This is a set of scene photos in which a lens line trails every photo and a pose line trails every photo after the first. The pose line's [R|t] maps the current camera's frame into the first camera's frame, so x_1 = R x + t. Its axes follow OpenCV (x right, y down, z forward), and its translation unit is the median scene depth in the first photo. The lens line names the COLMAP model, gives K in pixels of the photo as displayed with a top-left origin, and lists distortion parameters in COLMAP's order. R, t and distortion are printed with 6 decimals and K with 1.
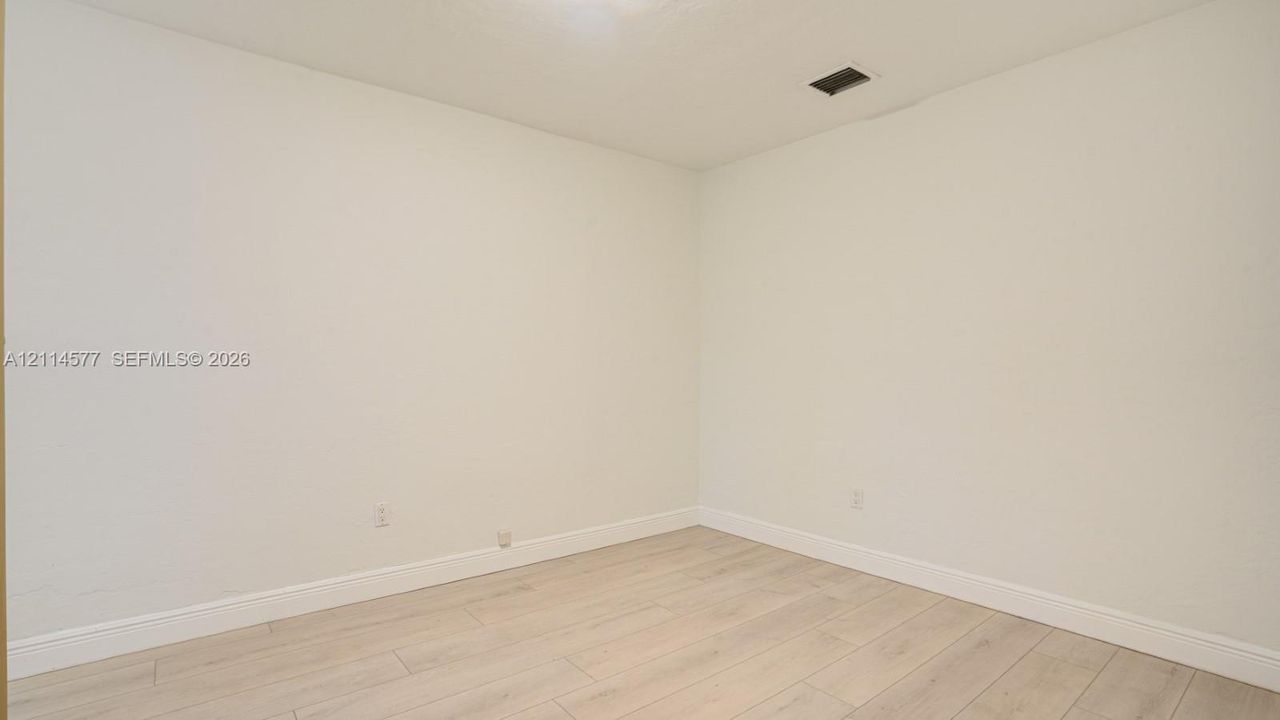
lens RADIAL K [[597.3, 0, 642.6], [0, 597.3, 361.6], [0, 0, 1]] dist [-0.037181, 0.009110]
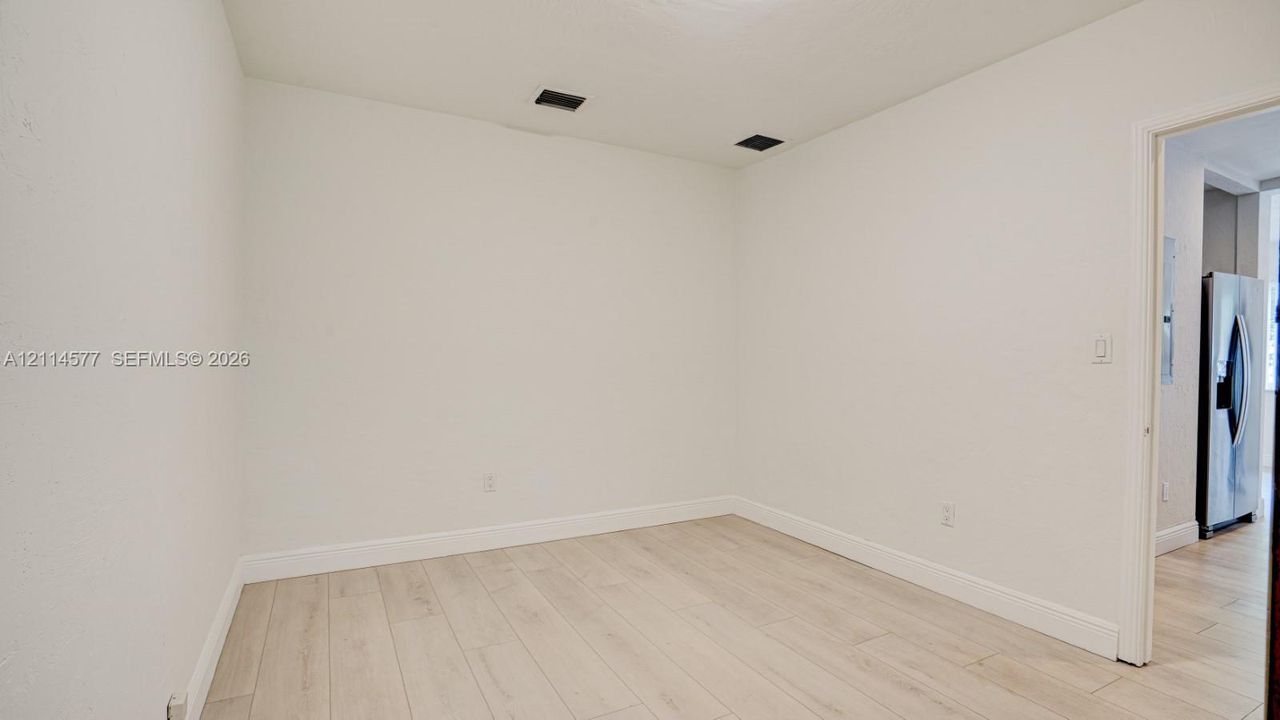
lens RADIAL K [[597.3, 0, 642.3], [0, 597.3, 362.3], [0, 0, 1]] dist [-0.037181, 0.009110]
pose [[0.182914, -0.008048, 0.983096, -0.648093], [-0.015449, 0.999819, 0.011060, 0.002085], [-0.983008, -0.017211, 0.182757, 0.563159]]
